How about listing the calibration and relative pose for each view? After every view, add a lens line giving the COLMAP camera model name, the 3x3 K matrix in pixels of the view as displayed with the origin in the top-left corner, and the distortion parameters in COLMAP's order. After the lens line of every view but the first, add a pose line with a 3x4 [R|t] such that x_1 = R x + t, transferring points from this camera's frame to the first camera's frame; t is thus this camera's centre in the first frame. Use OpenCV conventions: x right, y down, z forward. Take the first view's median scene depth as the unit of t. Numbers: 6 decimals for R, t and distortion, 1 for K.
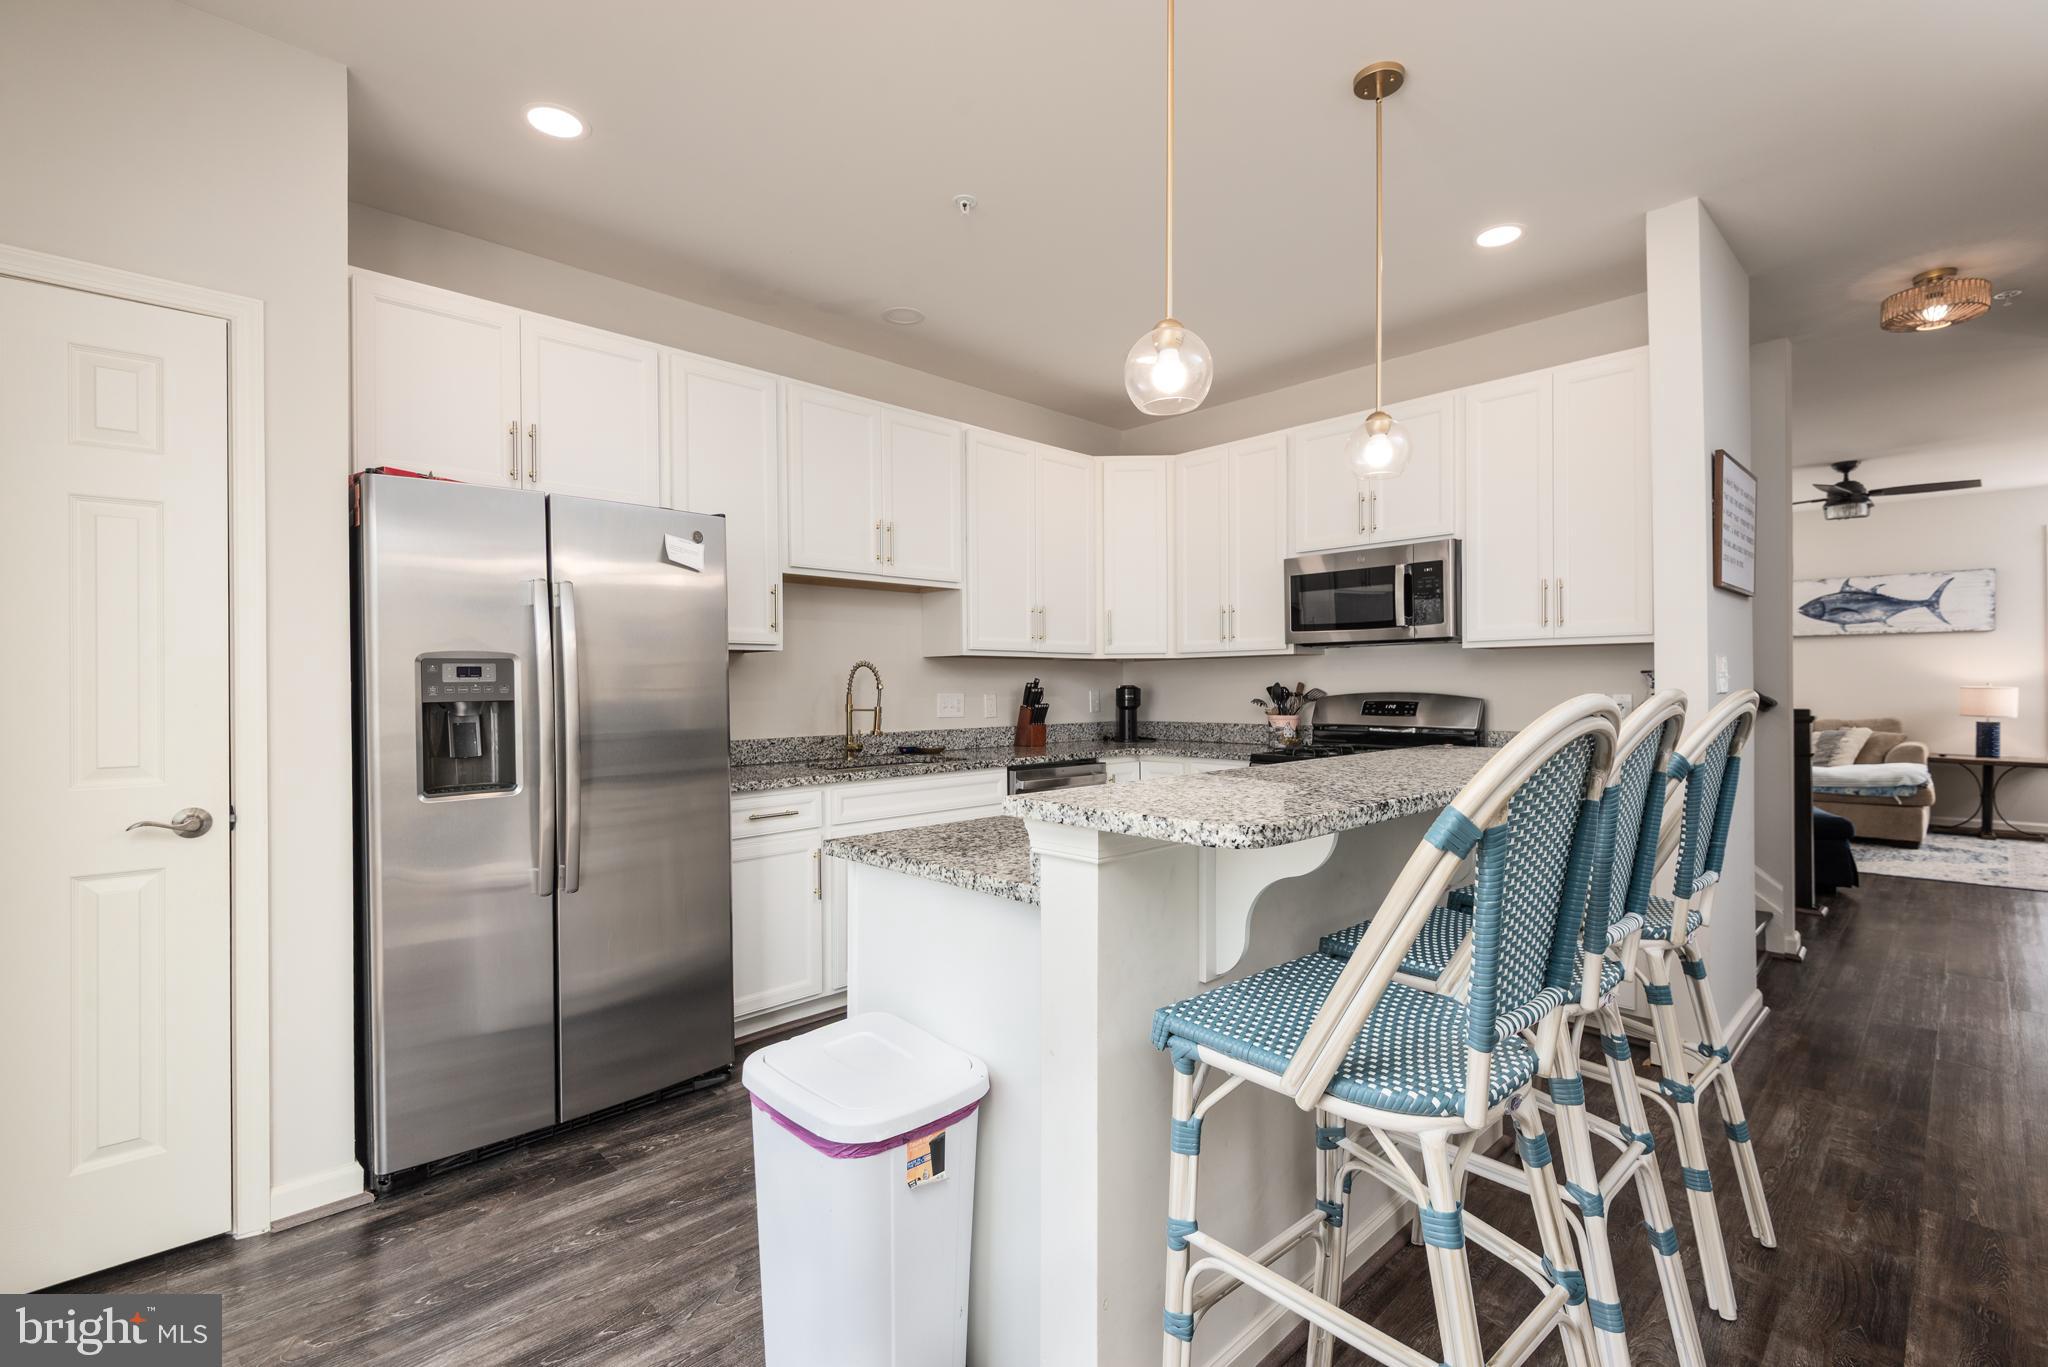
lens RADIAL K [[920.1, 0, 1026.5], [0, 920.1, 691.4], [0, 0, 1]] dist [0.000932, 0.000036]
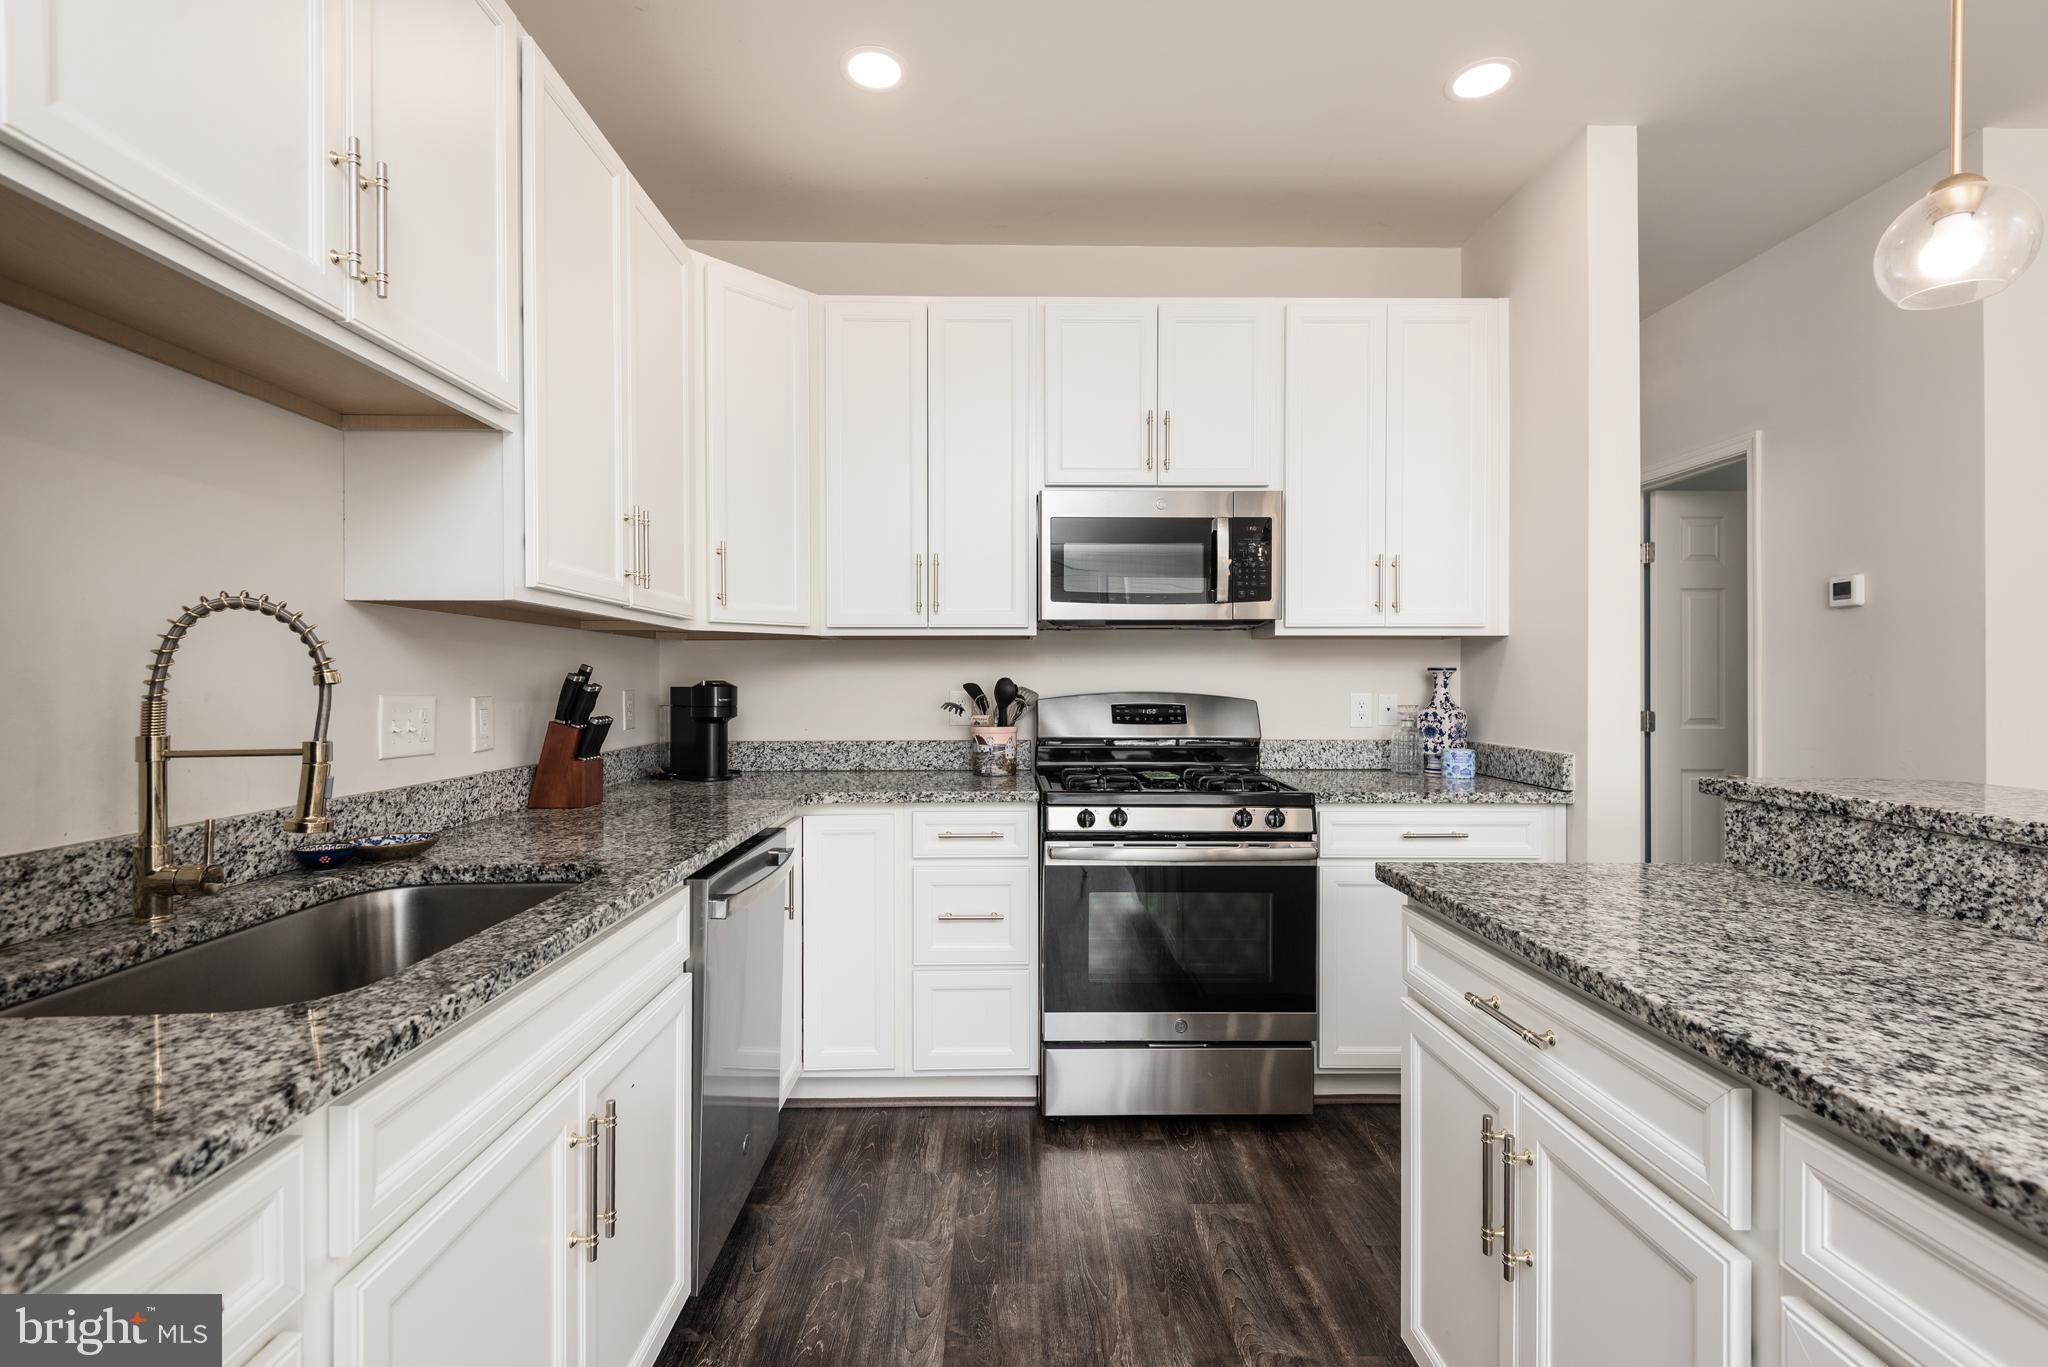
lens RADIAL K [[920.1, 0, 1026.1], [0, 920.1, 681.6], [0, 0, 1]] dist [0.000932, 0.000036]
pose [[0.666970, 0.006998, 0.745052, -0.209325], [-0.000792, 0.999962, -0.008683, -0.000875], [-0.745084, 0.005201, 0.666950, 0.548515]]
